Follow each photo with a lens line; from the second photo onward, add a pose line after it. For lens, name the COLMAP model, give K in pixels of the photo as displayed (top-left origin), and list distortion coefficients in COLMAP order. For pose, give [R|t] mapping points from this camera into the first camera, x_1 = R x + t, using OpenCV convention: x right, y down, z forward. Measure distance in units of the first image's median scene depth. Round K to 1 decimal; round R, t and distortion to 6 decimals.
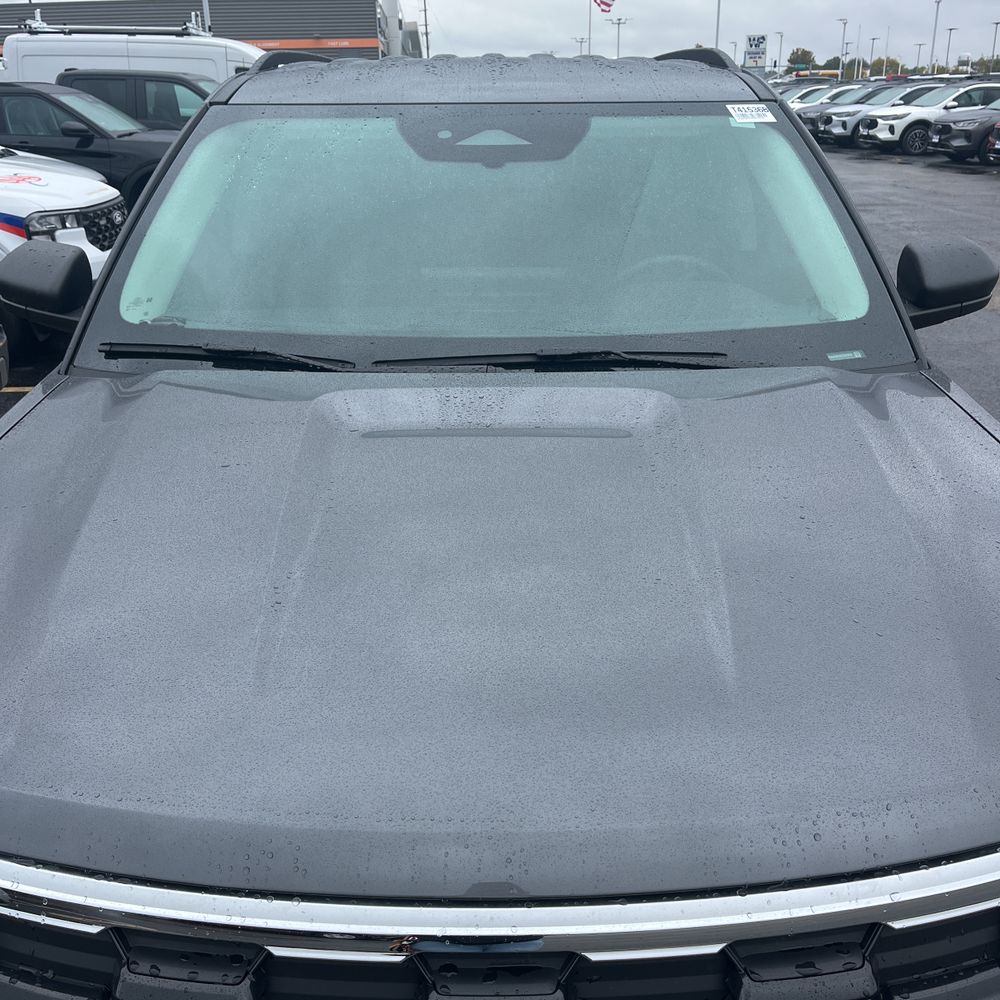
lens RADIAL K [[1008.4, 0, 502.2], [0, 1008.4, 497.2], [0, 0, 1]] dist [0.023710, 0.000000]
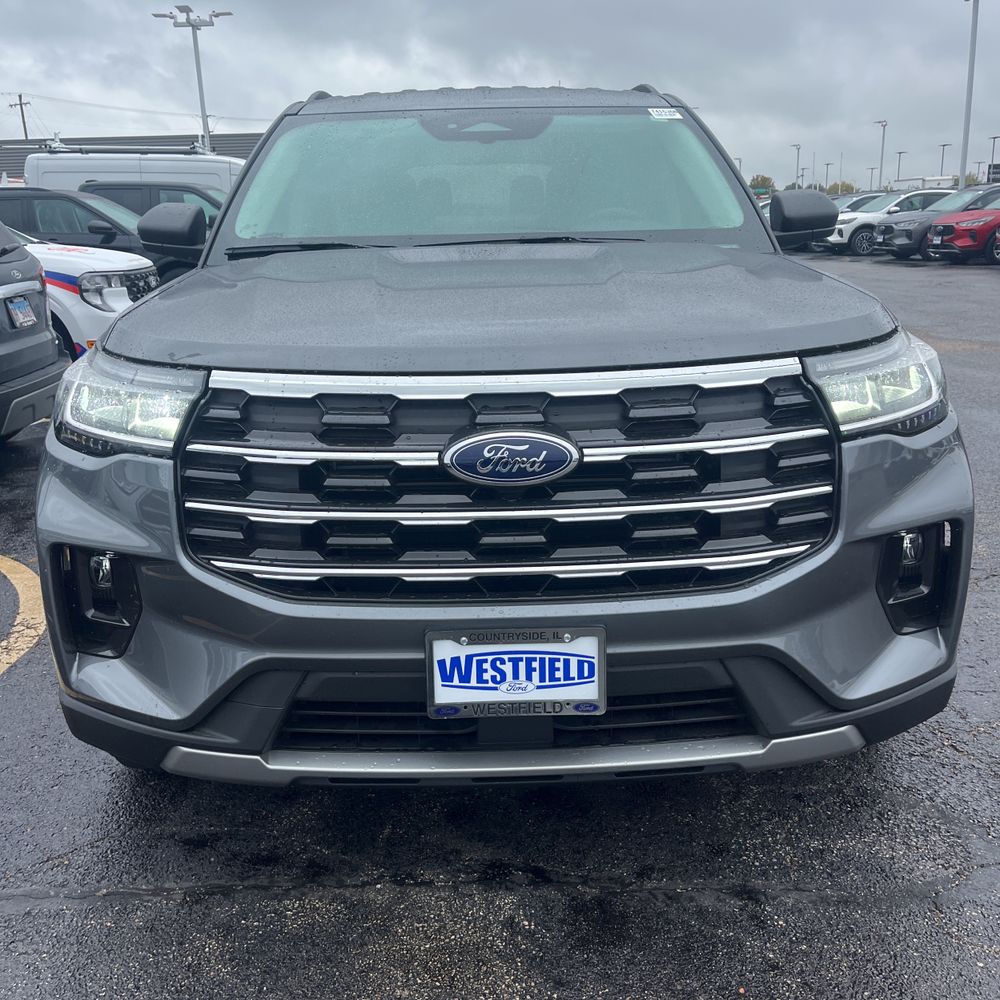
lens RADIAL K [[1008.4, 0, 496.3], [0, 1008.4, 504.7], [0, 0, 1]] dist [0.023710, 0.000000]
pose [[0.999711, -0.020703, 0.012218, -0.004745], [0.021901, 0.993926, -0.107849, 0.069509], [-0.009911, 0.108086, 0.994092, -0.078022]]
